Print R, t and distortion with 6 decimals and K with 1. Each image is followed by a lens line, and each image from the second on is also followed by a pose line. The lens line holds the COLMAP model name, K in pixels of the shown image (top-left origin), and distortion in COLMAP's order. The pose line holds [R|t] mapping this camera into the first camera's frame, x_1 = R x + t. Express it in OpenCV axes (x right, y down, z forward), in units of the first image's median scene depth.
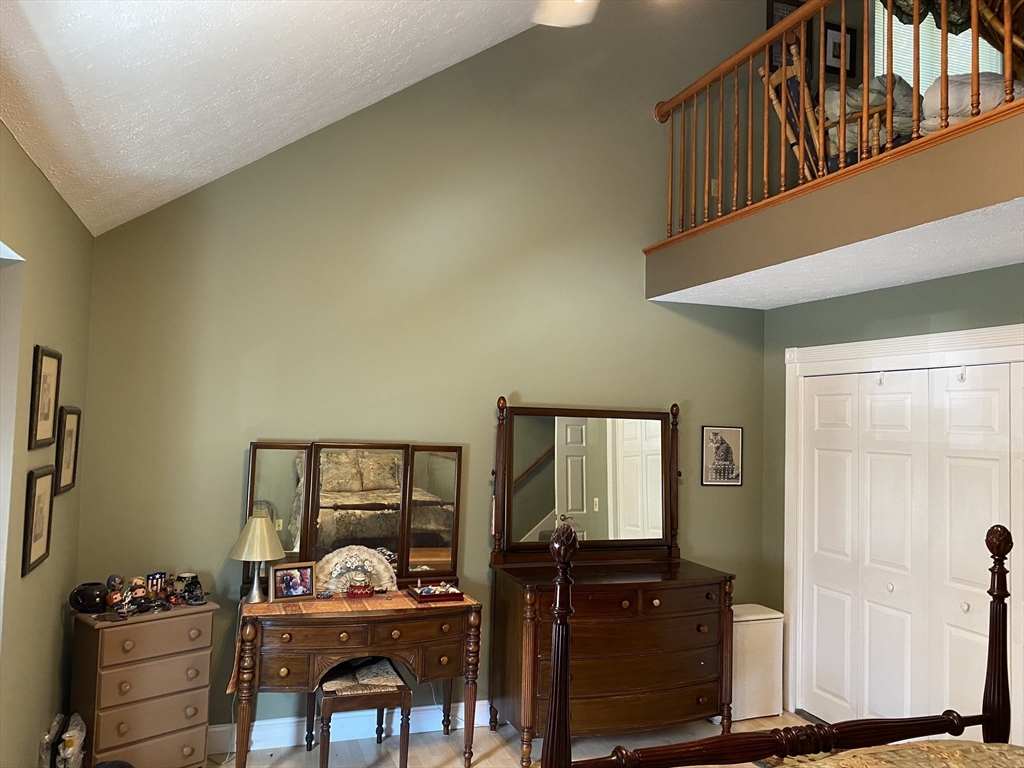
lens RADIAL K [[783.0, 0, 508.0], [0, 783.0, 373.2], [0, 0, 1]] dist [0.050938, -0.074246]
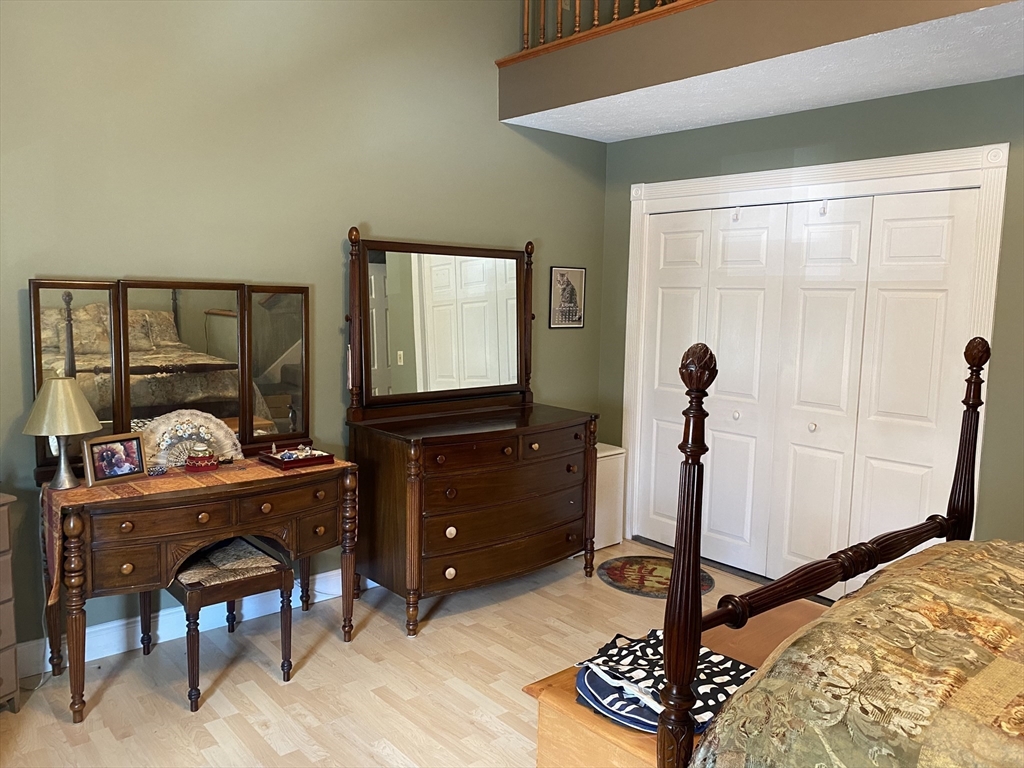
lens RADIAL K [[783.0, 0, 507.0], [0, 783.0, 377.4], [0, 0, 1]] dist [0.050938, -0.074246]
pose [[0.933396, -0.048516, 0.355554, -0.172662], [-0.015541, 0.984423, 0.175125, 0.041189], [-0.358512, -0.168987, 0.918102, 0.150712]]
